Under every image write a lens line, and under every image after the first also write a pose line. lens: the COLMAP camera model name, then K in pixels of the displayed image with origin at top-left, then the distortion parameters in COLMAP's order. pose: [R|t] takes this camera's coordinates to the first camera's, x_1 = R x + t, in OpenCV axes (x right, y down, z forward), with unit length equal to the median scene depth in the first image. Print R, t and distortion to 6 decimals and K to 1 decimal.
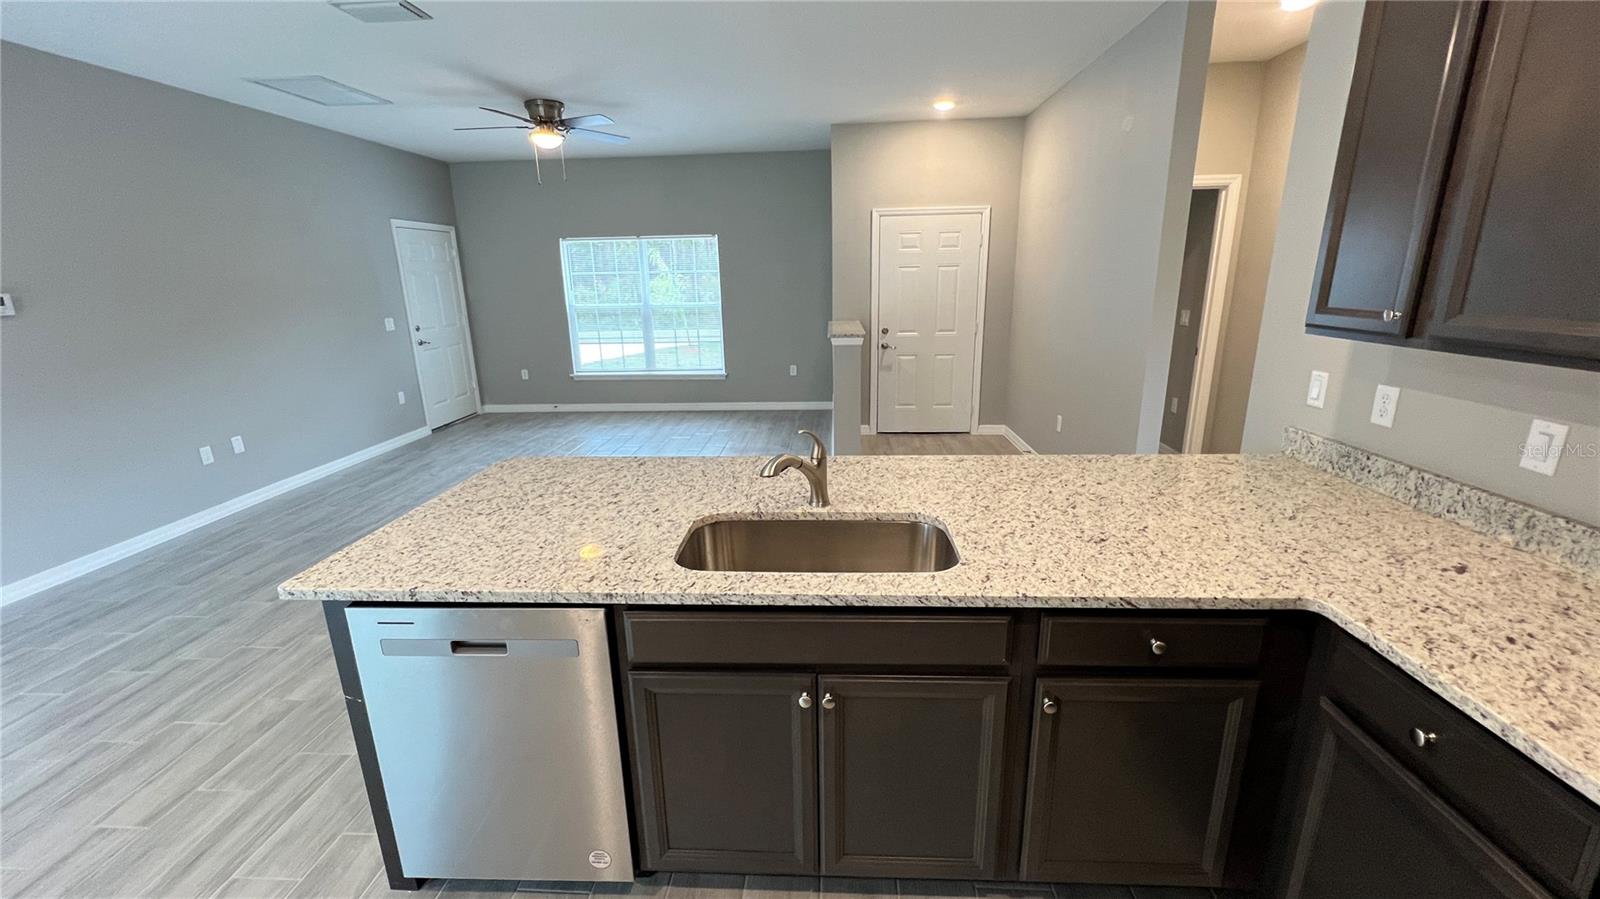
lens RADIAL K [[640.6, 0, 797.8], [0, 640.6, 450.8], [0, 0, 1]] dist [-0.002862, 0.001691]
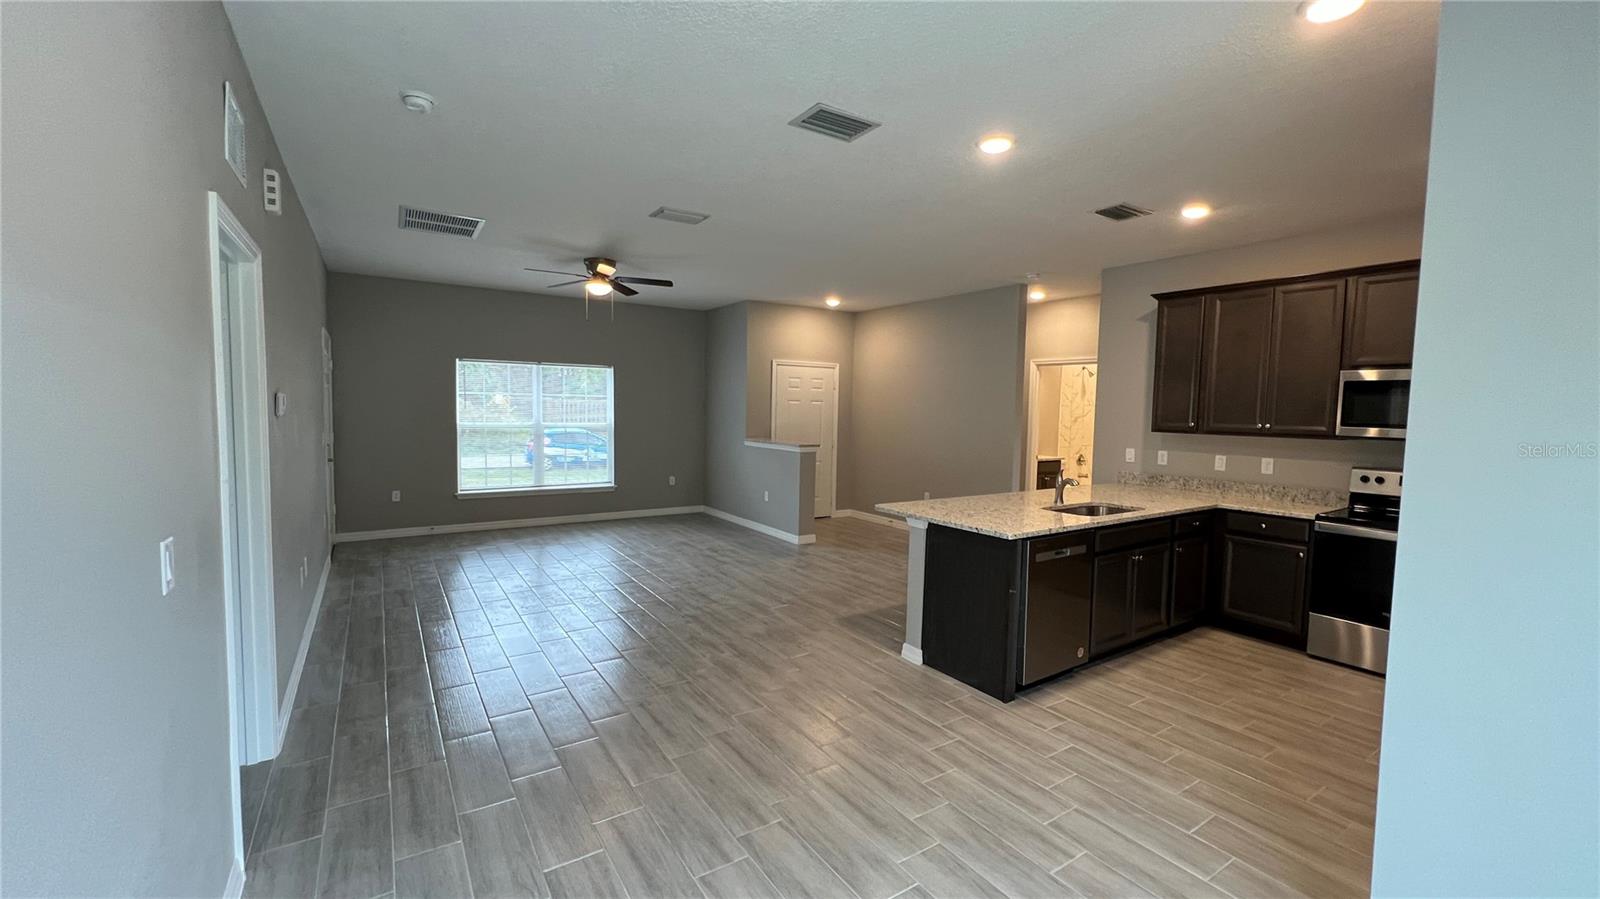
lens RADIAL K [[640.6, 0, 796.8], [0, 640.6, 449.0], [0, 0, 1]] dist [-0.002862, 0.001691]
pose [[0.800767, -0.004658, 0.598958, -1.774416], [0.126473, 0.978739, -0.161474, 0.123343], [-0.585472, 0.205055, 0.784331, -0.241434]]
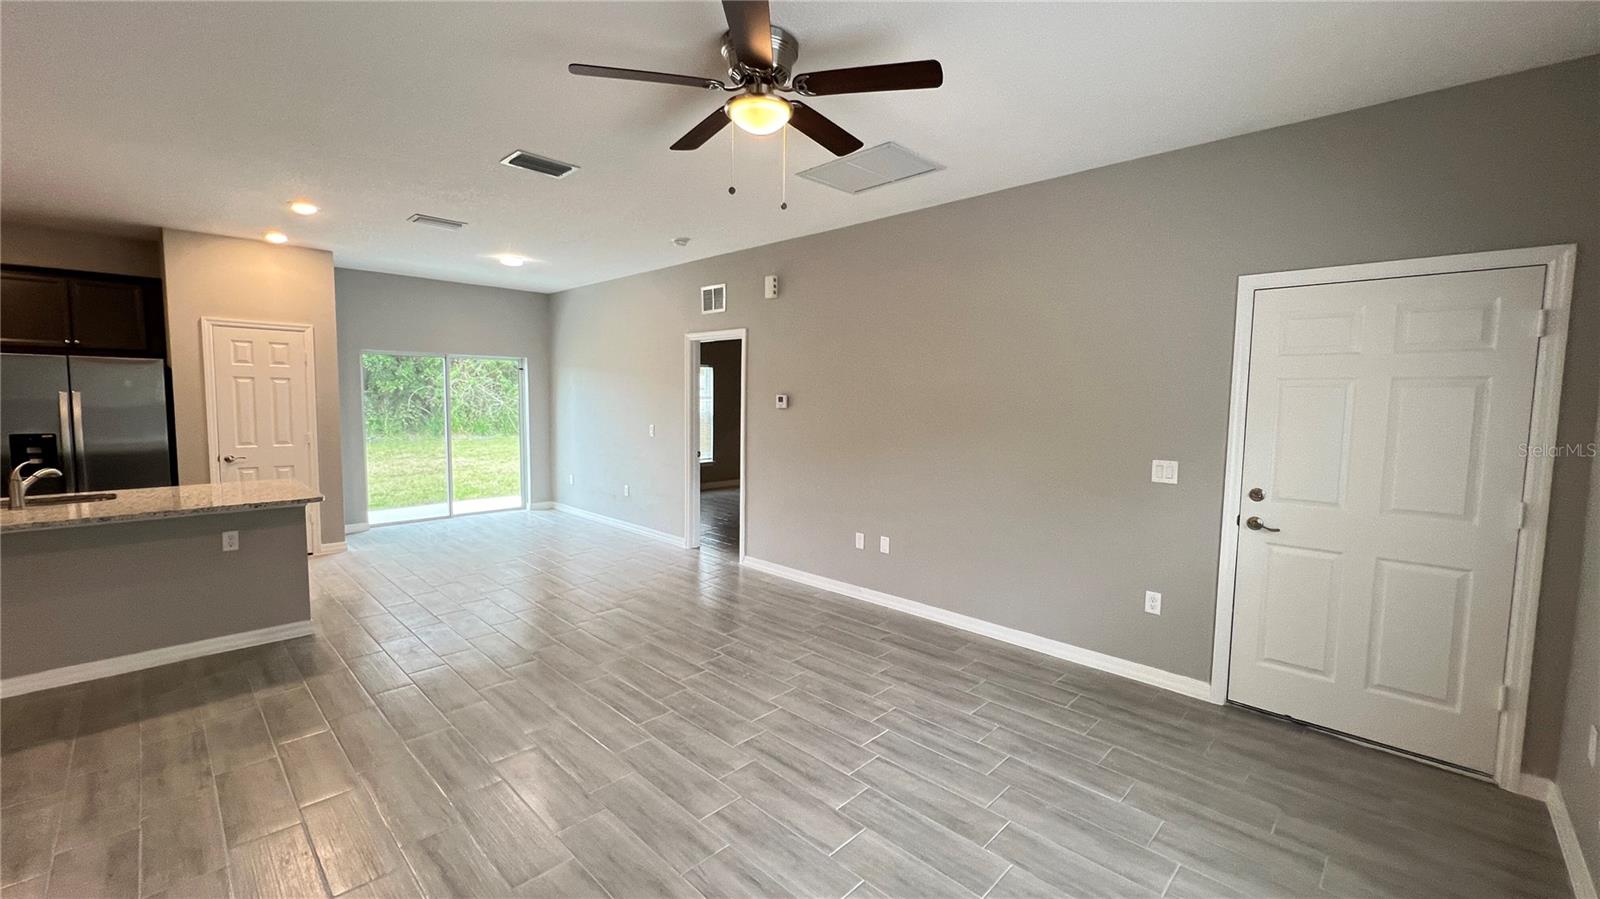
lens RADIAL K [[640.6, 0, 796.0], [0, 640.6, 448.2], [0, 0, 1]] dist [-0.002862, 0.001691]
pose [[-0.656121, 0.073827, -0.751036, -0.050920], [-0.202493, 0.941484, 0.269451, -0.829459], [0.726981, 0.328872, -0.602778, 3.019345]]
